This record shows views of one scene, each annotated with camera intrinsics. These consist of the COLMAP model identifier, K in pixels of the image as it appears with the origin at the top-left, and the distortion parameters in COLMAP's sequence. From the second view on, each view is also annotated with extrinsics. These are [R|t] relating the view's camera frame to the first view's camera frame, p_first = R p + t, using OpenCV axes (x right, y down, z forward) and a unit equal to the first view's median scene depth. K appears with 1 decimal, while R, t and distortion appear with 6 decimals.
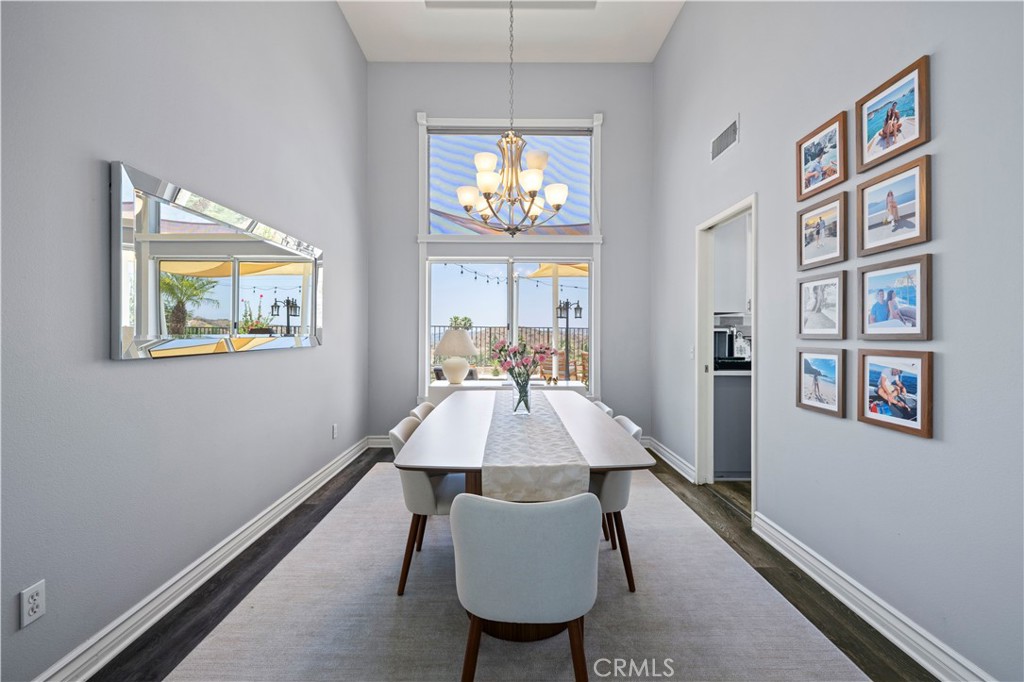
lens RADIAL K [[437.7, 0, 517.4], [0, 437.7, 337.5], [0, 0, 1]] dist [-0.016858, 0.000305]
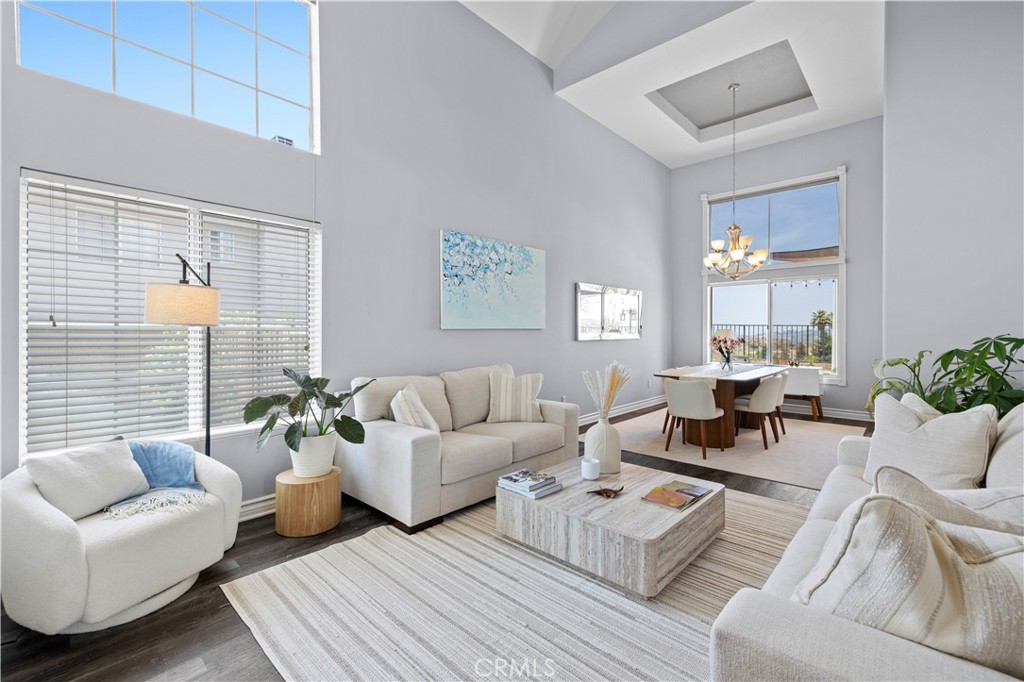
lens RADIAL K [[437.7, 0, 513.1], [0, 437.7, 337.9], [0, 0, 1]] dist [-0.016858, 0.000305]
pose [[0.723074, 0.015282, -0.690602, 0.367693], [-0.012704, 0.999880, 0.008823, 0.006392], [0.690654, 0.002394, 0.723182, -0.609101]]
